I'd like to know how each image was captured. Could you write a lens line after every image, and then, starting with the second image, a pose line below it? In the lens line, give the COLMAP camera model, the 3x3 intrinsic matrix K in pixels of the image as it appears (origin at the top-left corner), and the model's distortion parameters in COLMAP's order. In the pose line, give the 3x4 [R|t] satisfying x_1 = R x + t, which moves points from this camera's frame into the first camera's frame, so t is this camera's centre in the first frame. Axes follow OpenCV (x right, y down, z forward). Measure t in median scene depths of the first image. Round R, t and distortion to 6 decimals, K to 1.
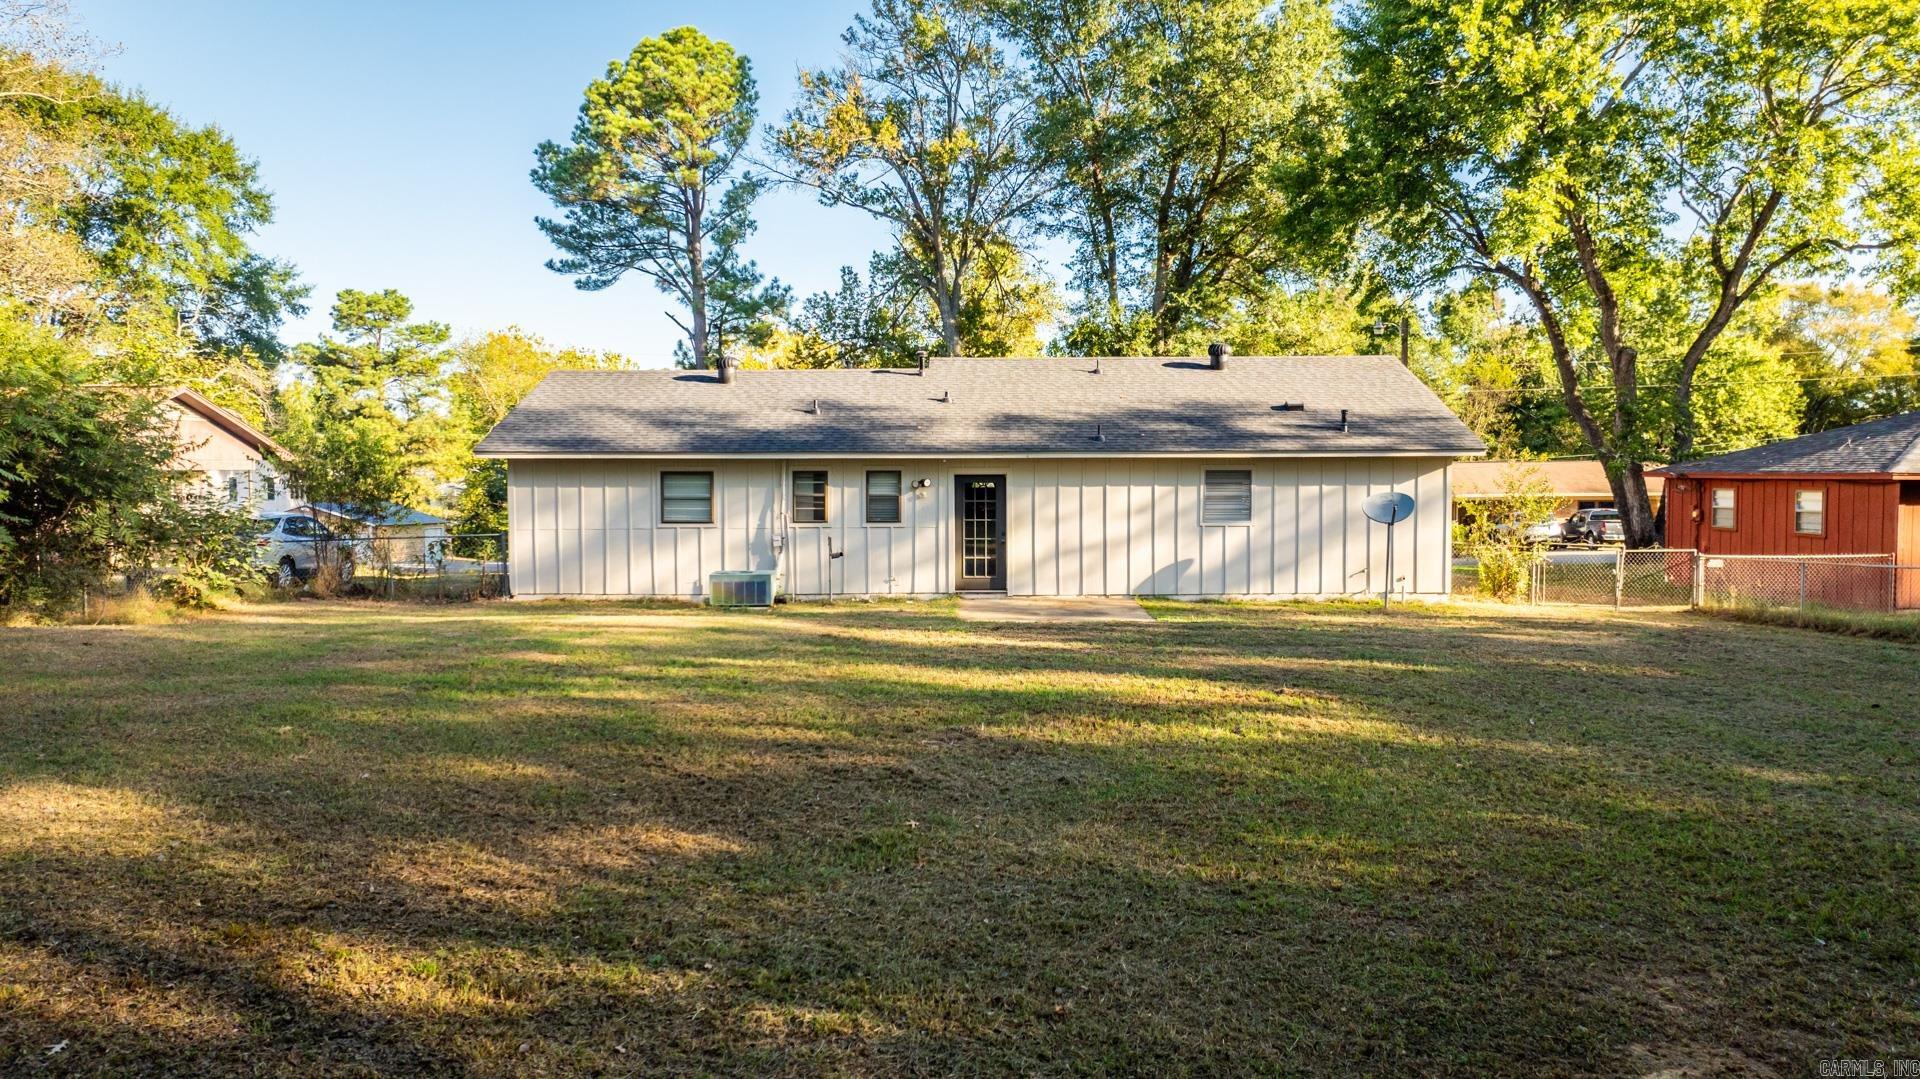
lens RADIAL K [[1371.7, 0, 966.2], [0, 1371.7, 540.7], [0, 0, 1]] dist [-0.000957, 0.008033]
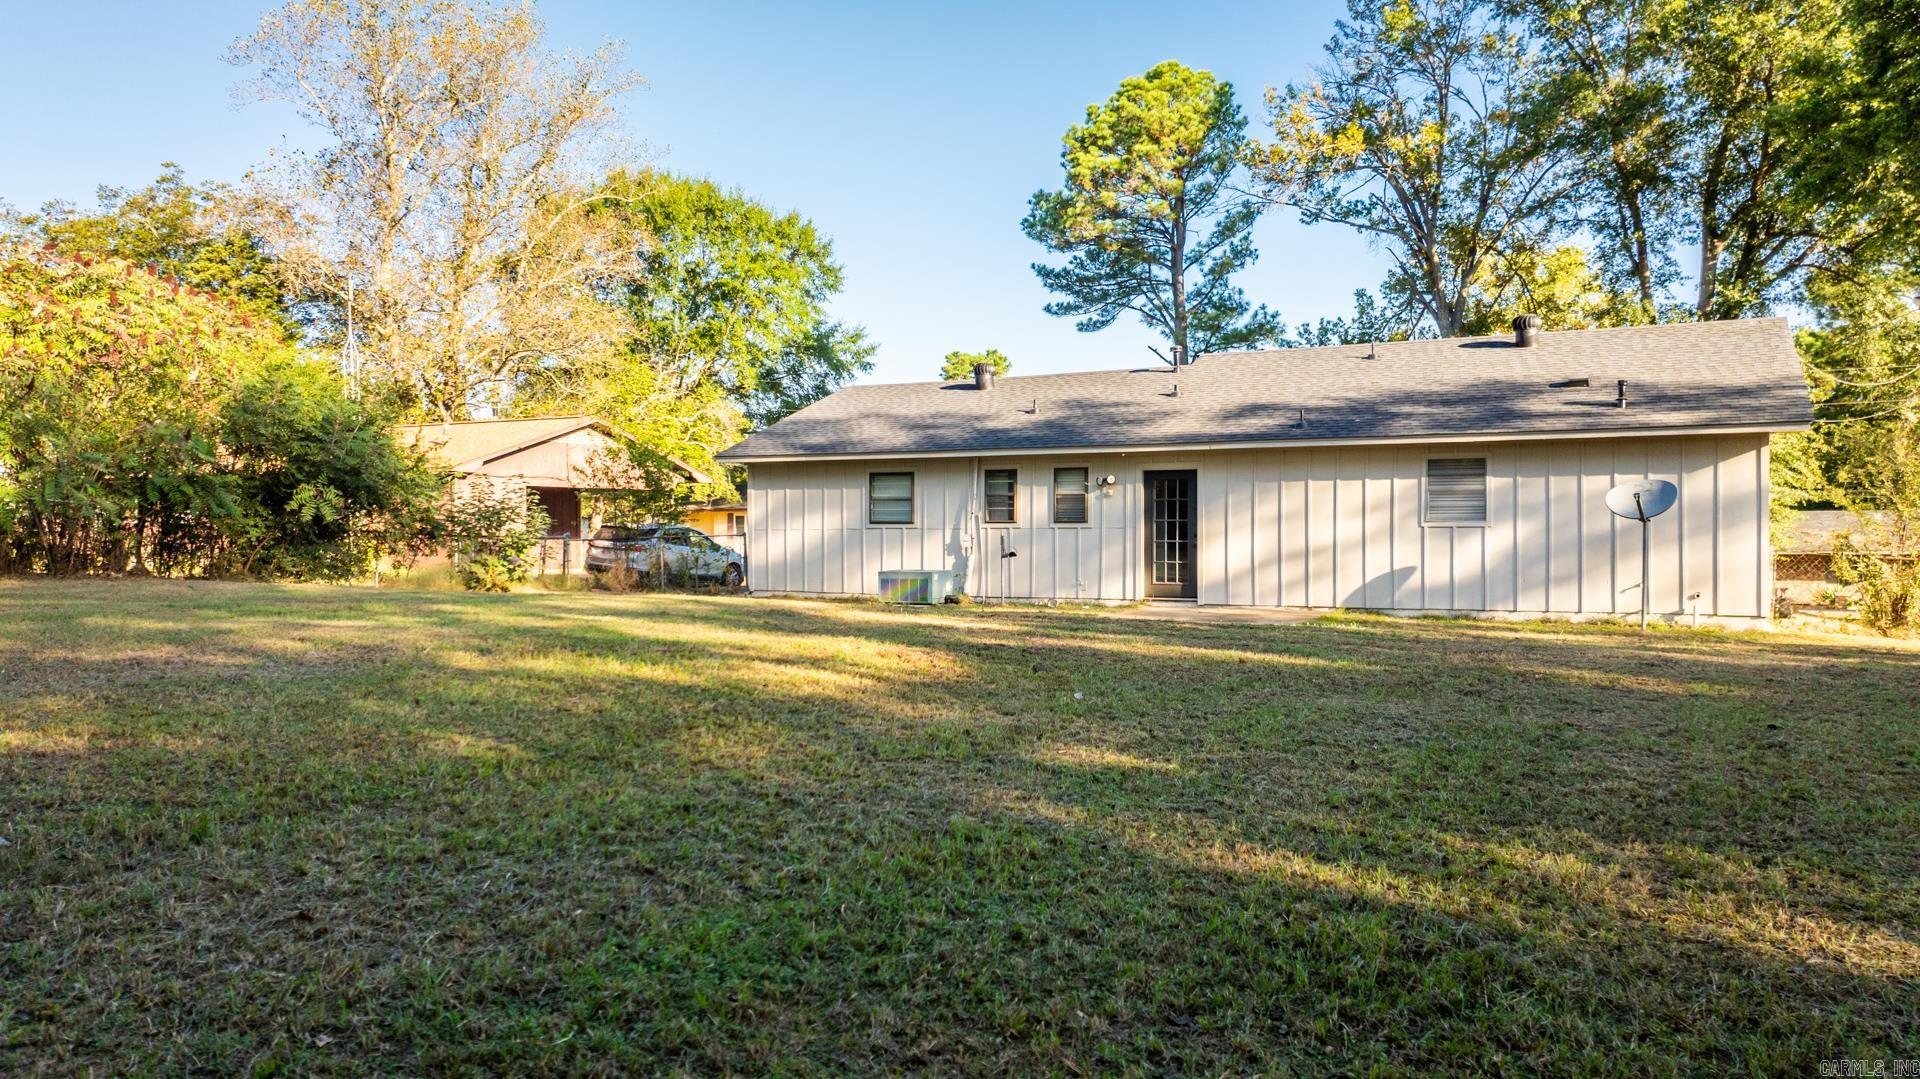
lens RADIAL K [[1371.7, 0, 961.2], [0, 1371.7, 534.0], [0, 0, 1]] dist [-0.000957, 0.008033]
pose [[0.885839, 0.002815, -0.463984, 0.134298], [-0.024037, 0.998917, -0.039831, 0.014566], [0.463370, 0.046436, 0.884947, 0.060020]]
